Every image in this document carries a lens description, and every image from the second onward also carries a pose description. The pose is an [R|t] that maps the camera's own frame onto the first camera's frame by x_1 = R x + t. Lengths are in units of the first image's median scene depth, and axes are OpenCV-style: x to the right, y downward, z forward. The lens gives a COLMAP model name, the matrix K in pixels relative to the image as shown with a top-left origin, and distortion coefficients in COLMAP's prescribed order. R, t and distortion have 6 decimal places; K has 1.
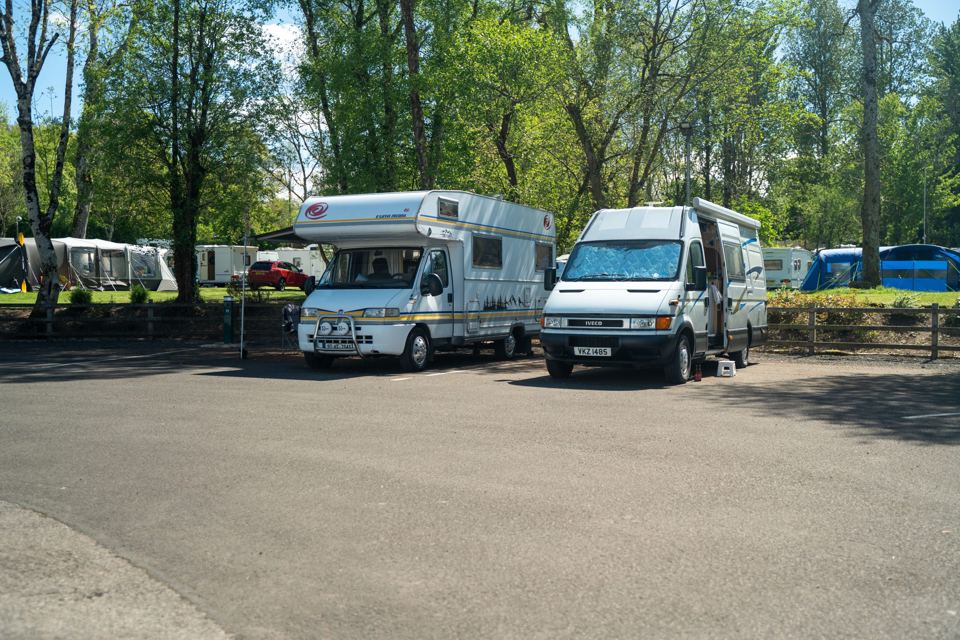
lens RADIAL K [[884.6, 0, 480.0], [0, 884.6, 320.0], [0, 0, 1]] dist [-0.003148, 0.013195]
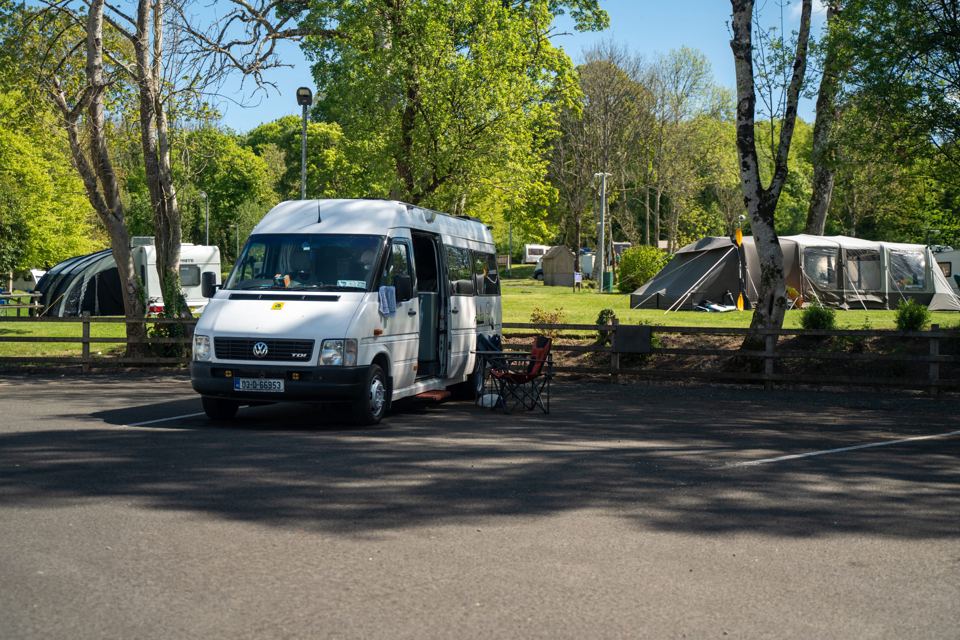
lens RADIAL K [[884.6, 0, 480.0], [0, 884.6, 320.0], [0, 0, 1]] dist [-0.003148, 0.013195]
pose [[0.709907, 0.015528, -0.704124, -0.169194], [-0.030853, 0.999483, -0.009065, -0.011339], [0.703619, 0.028160, 0.710019, 0.363256]]
